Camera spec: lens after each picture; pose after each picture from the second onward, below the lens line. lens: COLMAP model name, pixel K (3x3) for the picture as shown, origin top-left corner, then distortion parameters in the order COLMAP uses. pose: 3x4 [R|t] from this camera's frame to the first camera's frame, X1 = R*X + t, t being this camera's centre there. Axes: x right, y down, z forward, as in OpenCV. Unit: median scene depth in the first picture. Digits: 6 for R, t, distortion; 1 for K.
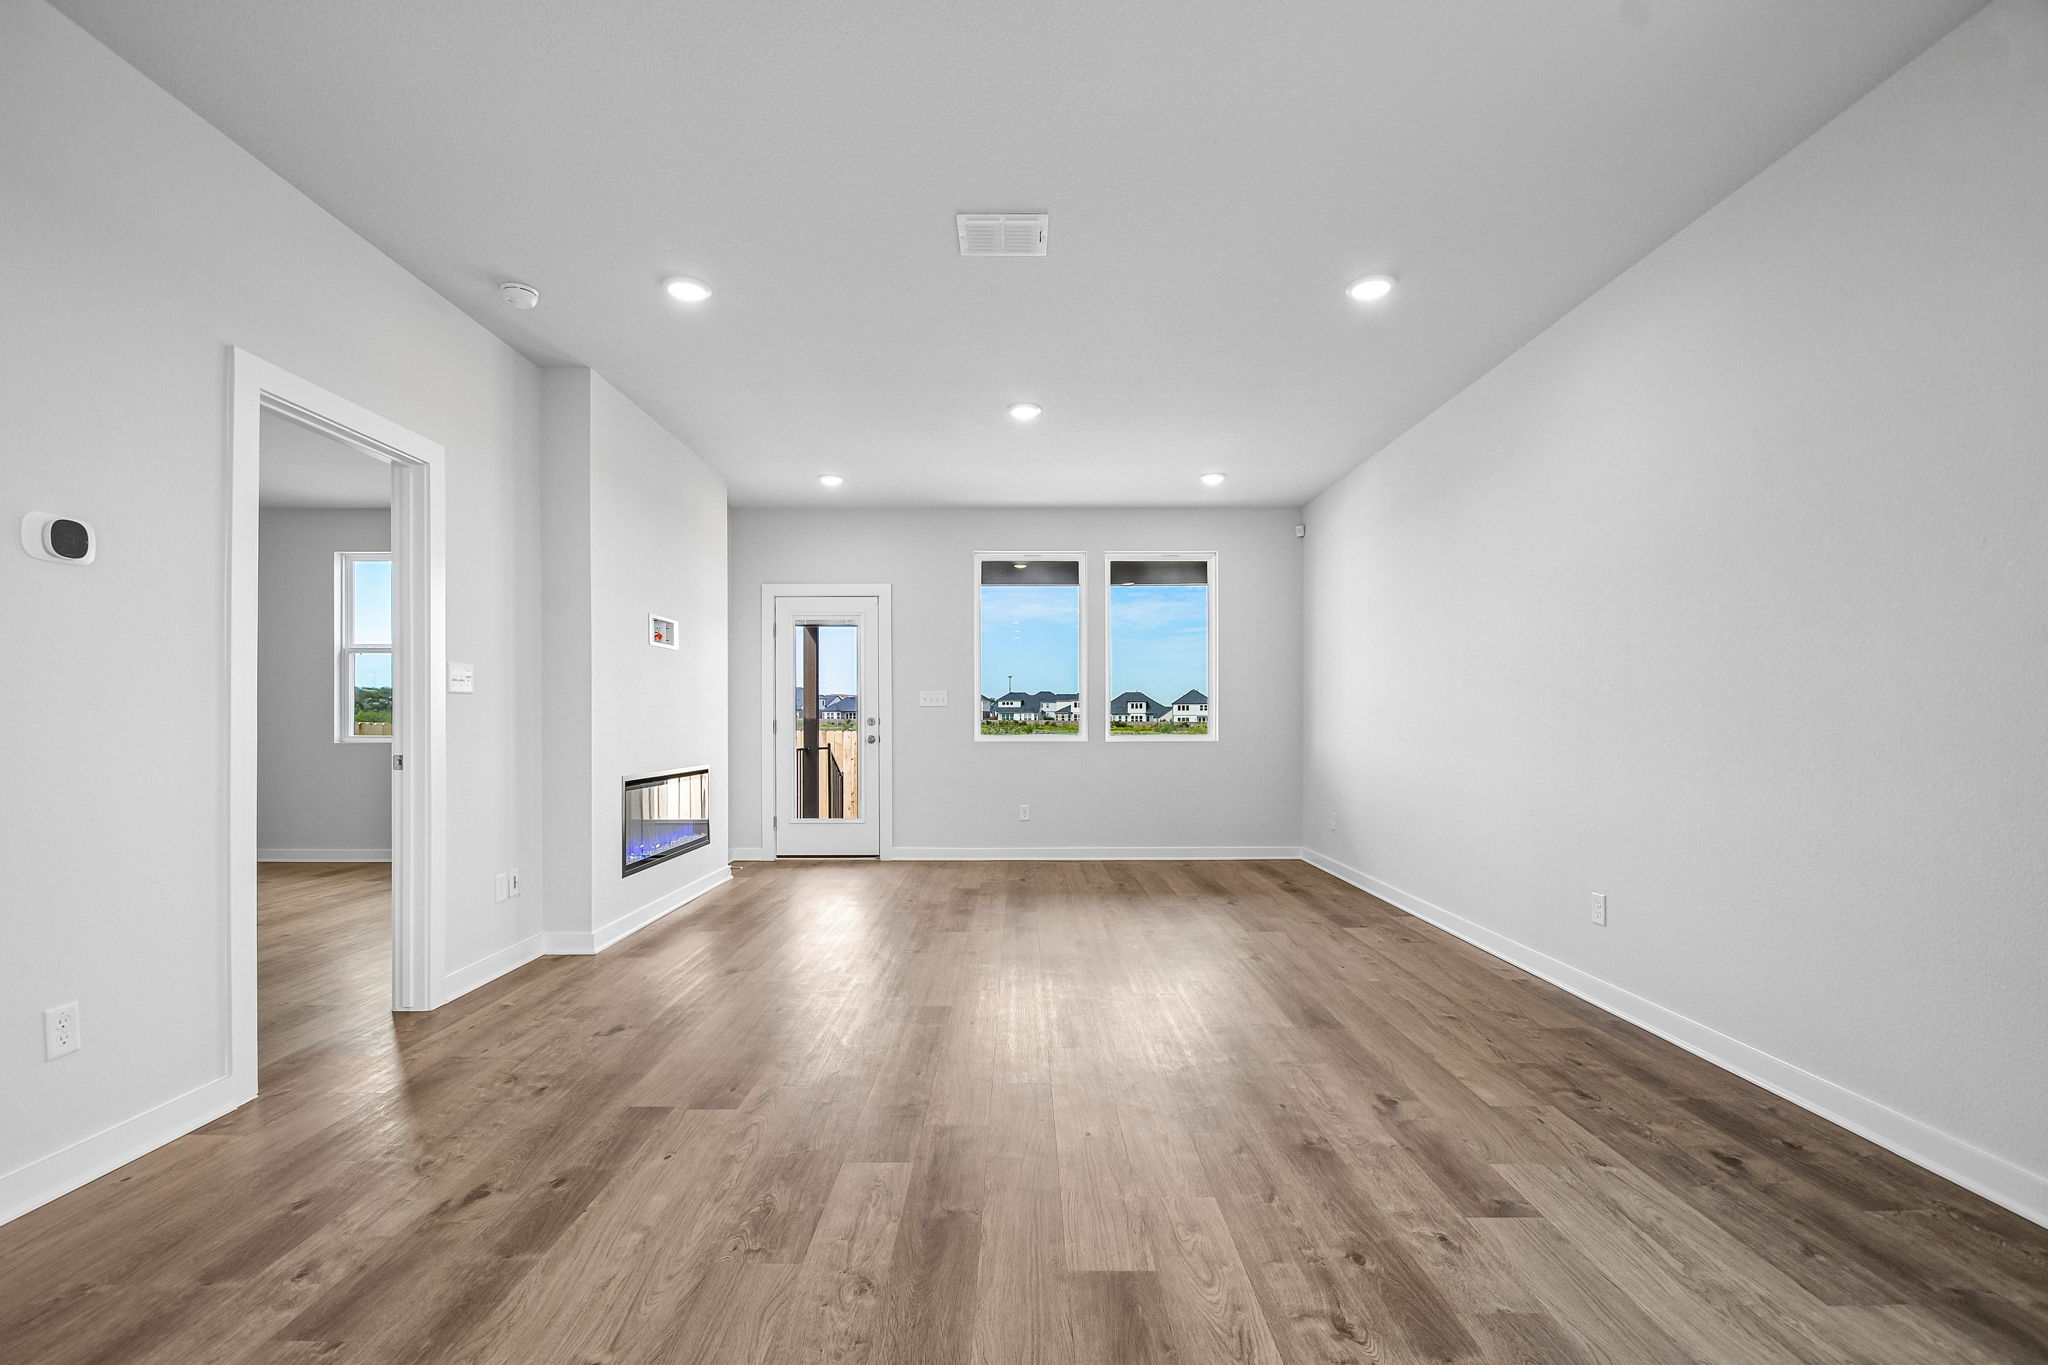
lens RADIAL K [[903.5, 0, 1019.7], [0, 903.5, 720.9], [0, 0, 1]] dist [0.010546, -0.014377]
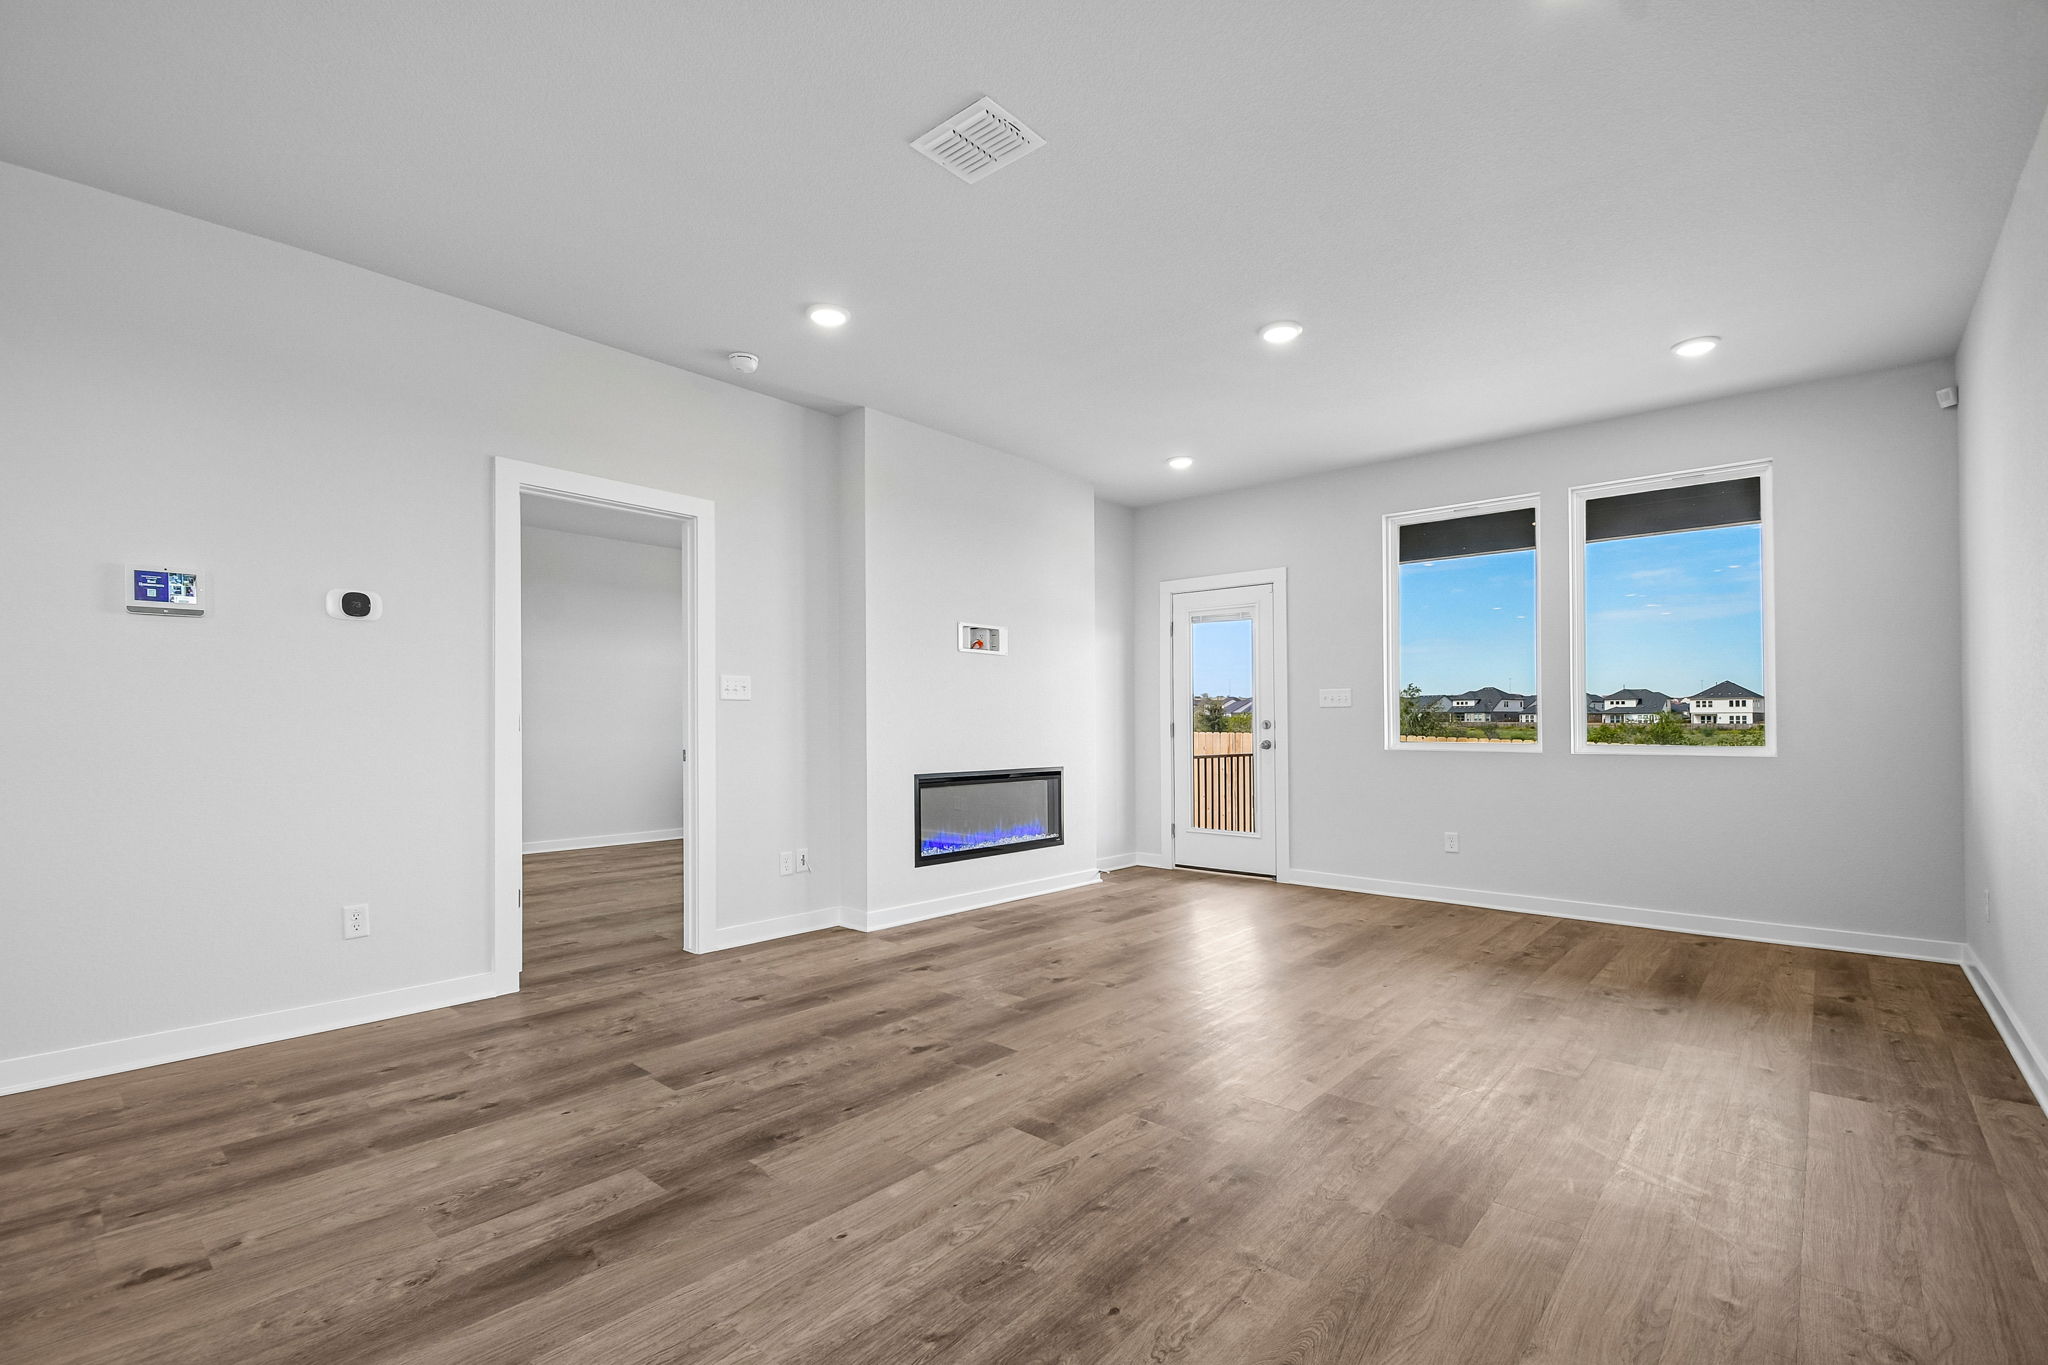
lens RADIAL K [[911.0, 0, 1013.3], [0, 911.0, 720.4], [0, 0, 1]] dist [0.014544, -0.015909]
pose [[0.747613, -0.001549, -0.664133, 0.362475], [-0.002078, 0.999987, -0.004672, 0.001896], [0.664131, 0.004873, 0.747600, 0.246566]]
